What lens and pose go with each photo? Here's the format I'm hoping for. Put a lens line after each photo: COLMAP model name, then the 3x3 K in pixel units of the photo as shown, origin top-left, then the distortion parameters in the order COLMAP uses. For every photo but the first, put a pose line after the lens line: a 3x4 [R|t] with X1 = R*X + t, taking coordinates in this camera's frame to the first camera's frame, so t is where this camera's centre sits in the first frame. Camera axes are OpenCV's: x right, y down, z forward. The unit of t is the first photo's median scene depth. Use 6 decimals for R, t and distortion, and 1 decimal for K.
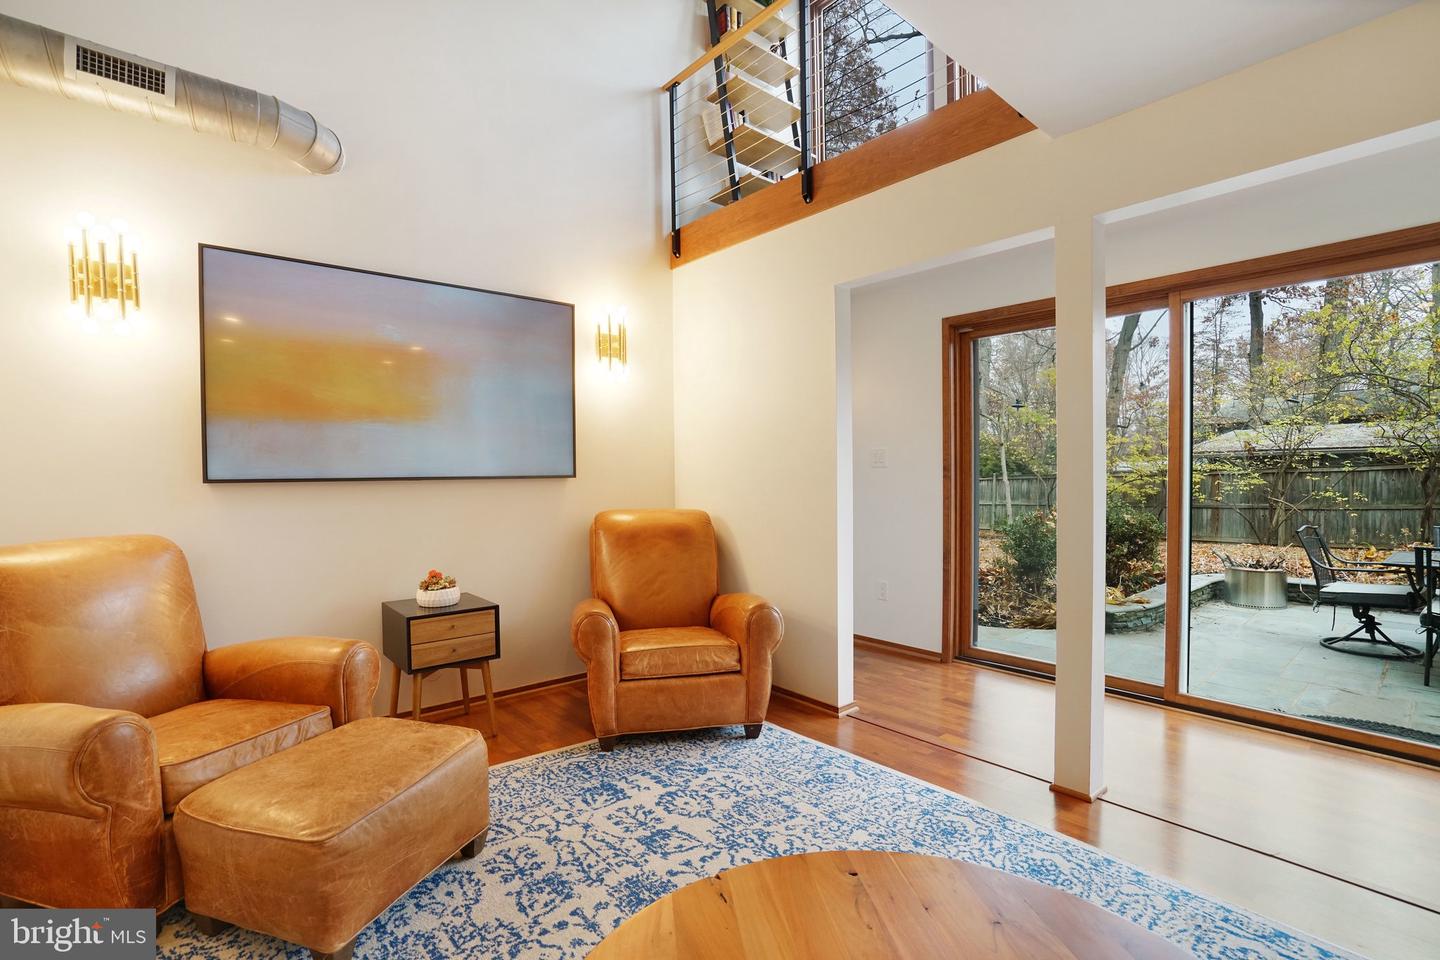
lens RADIAL K [[695.5, 0, 720.0], [0, 695.5, 480.0], [0, 0, 1]] dist [-0.032053, 0.000522]
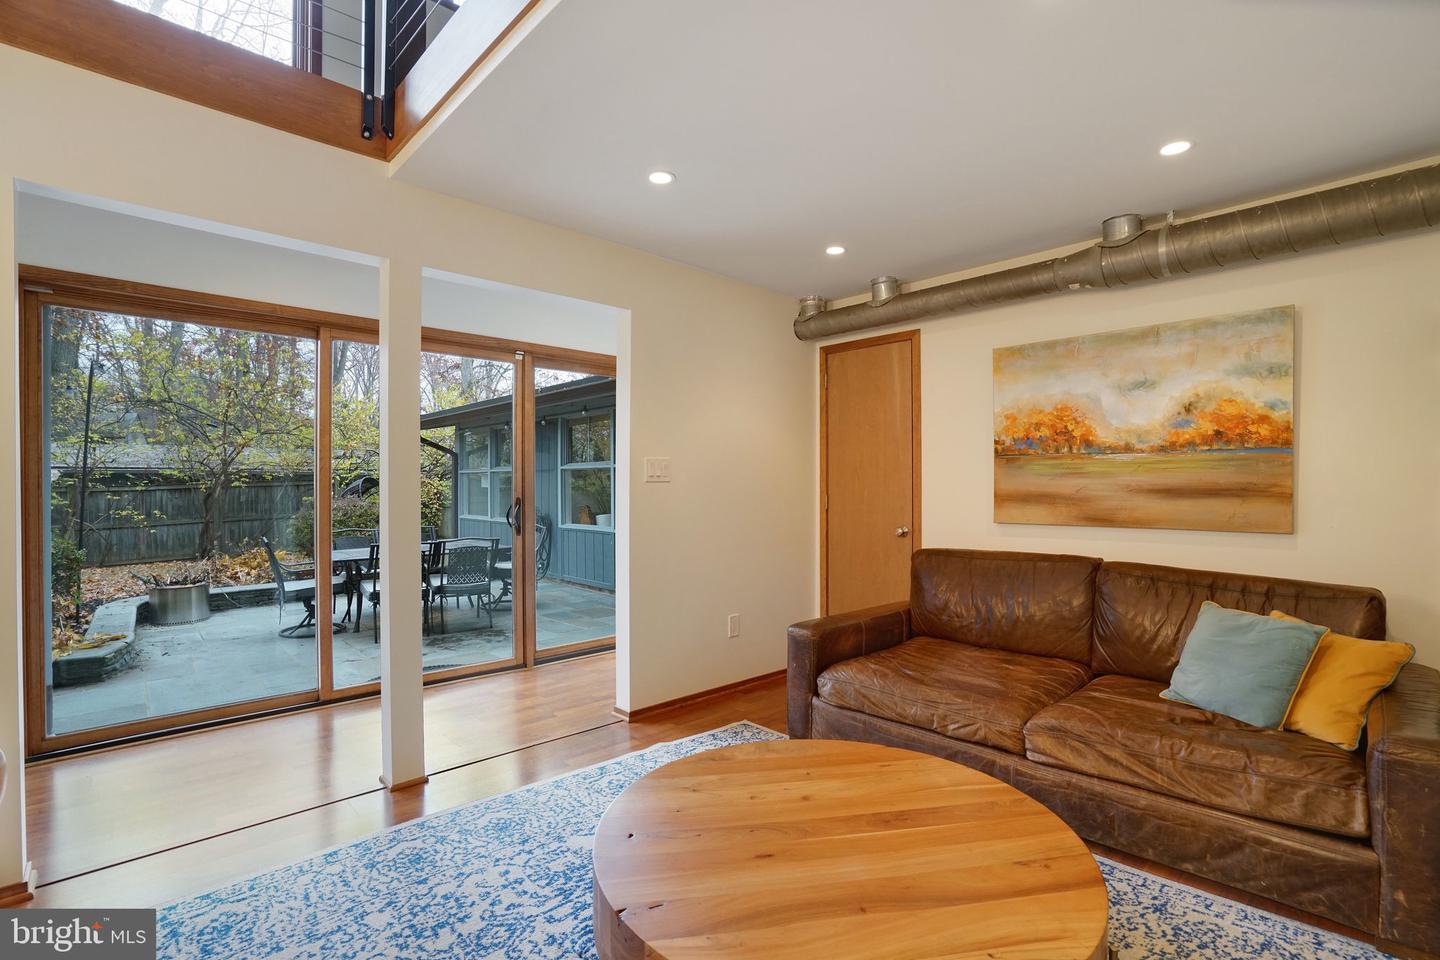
lens RADIAL K [[659.9, 0, 717.4], [0, 659.9, 493.5], [0, 0, 1]] dist [-0.000395, 0.000171]
pose [[-0.052620, -0.003446, 0.998609, -0.359056], [0.011888, 0.999921, 0.004077, -0.003763], [-0.998544, 0.012086, -0.052575, 0.352606]]
